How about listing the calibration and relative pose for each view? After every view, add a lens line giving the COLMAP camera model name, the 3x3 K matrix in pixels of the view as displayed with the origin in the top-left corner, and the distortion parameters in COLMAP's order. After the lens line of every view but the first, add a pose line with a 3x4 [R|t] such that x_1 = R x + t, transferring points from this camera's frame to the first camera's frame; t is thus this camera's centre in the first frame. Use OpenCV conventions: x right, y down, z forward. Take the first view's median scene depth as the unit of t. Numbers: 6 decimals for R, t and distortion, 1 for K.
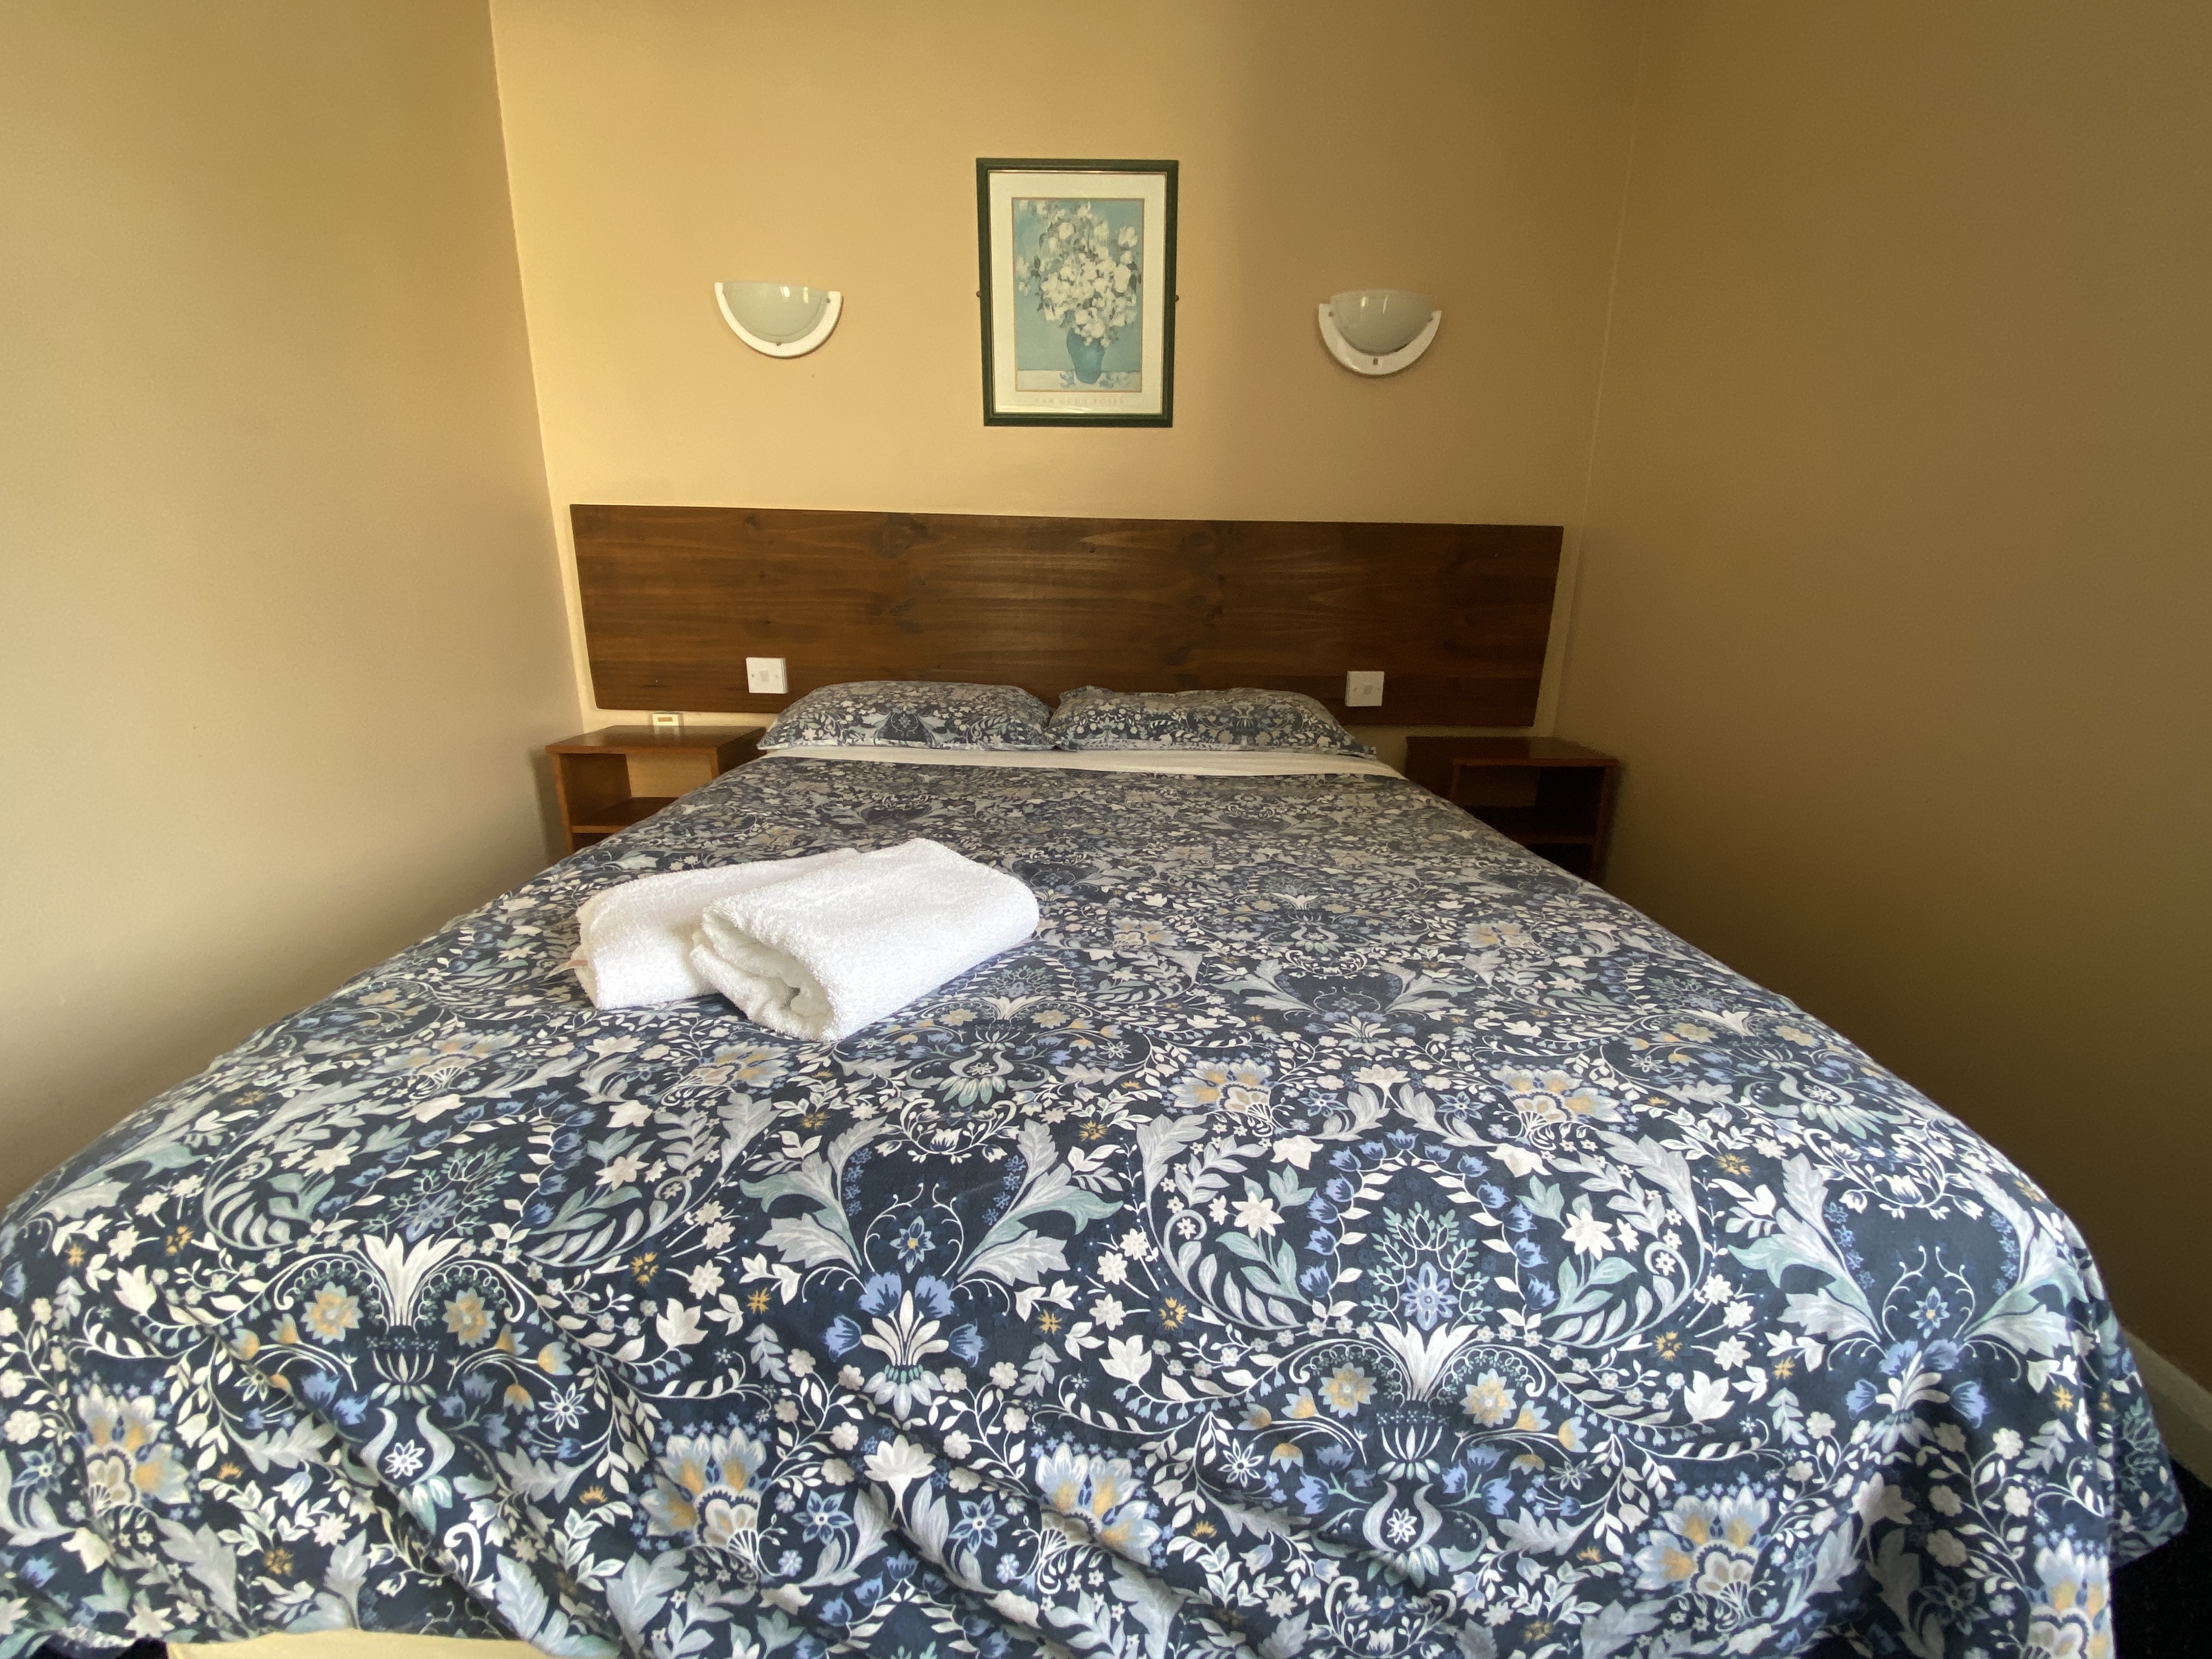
lens RADIAL K [[884.3, 0, 1103.2], [0, 884.3, 836.2], [0, 0, 1]] dist [0.011398, -0.015995]
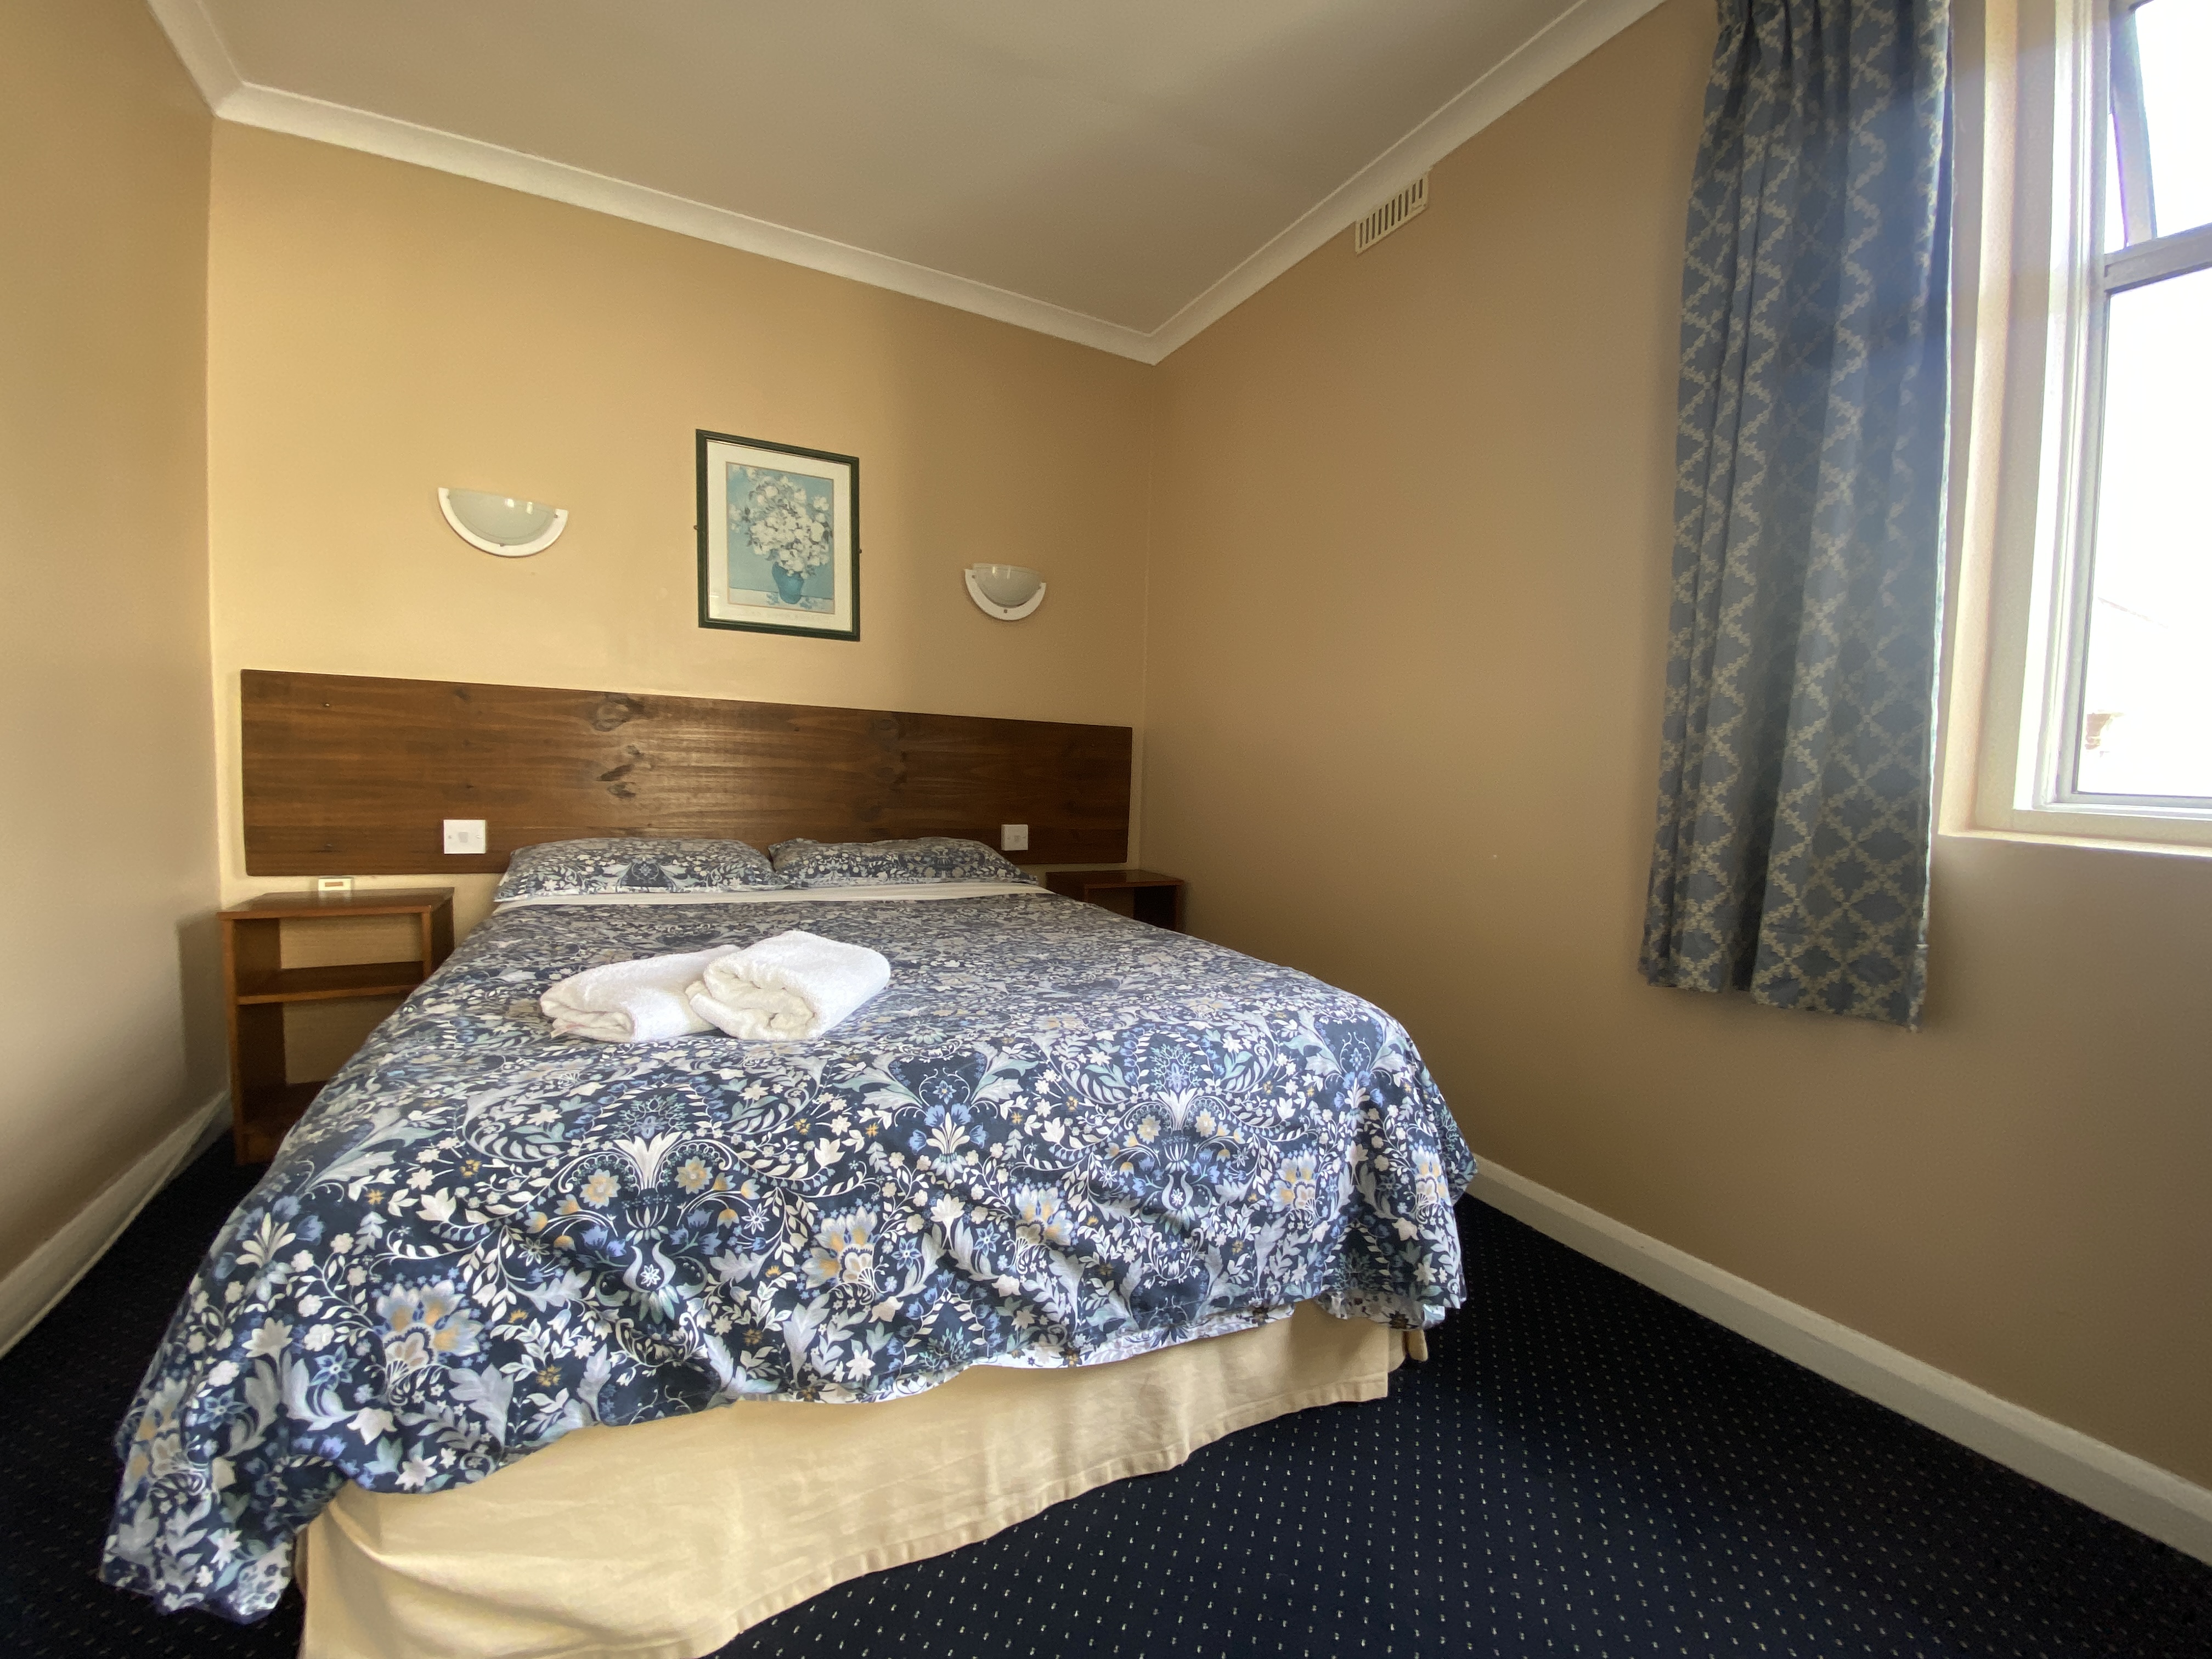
lens RADIAL K [[876.3, 0, 1093.7], [0, 876.3, 827.0], [0, 0, 1]] dist [0.025822, -0.027778]
pose [[0.899910, -0.014673, 0.435829, -0.751167], [0.099613, 0.979926, -0.172692, 0.256634], [-0.424546, 0.198821, 0.883307, -0.956122]]
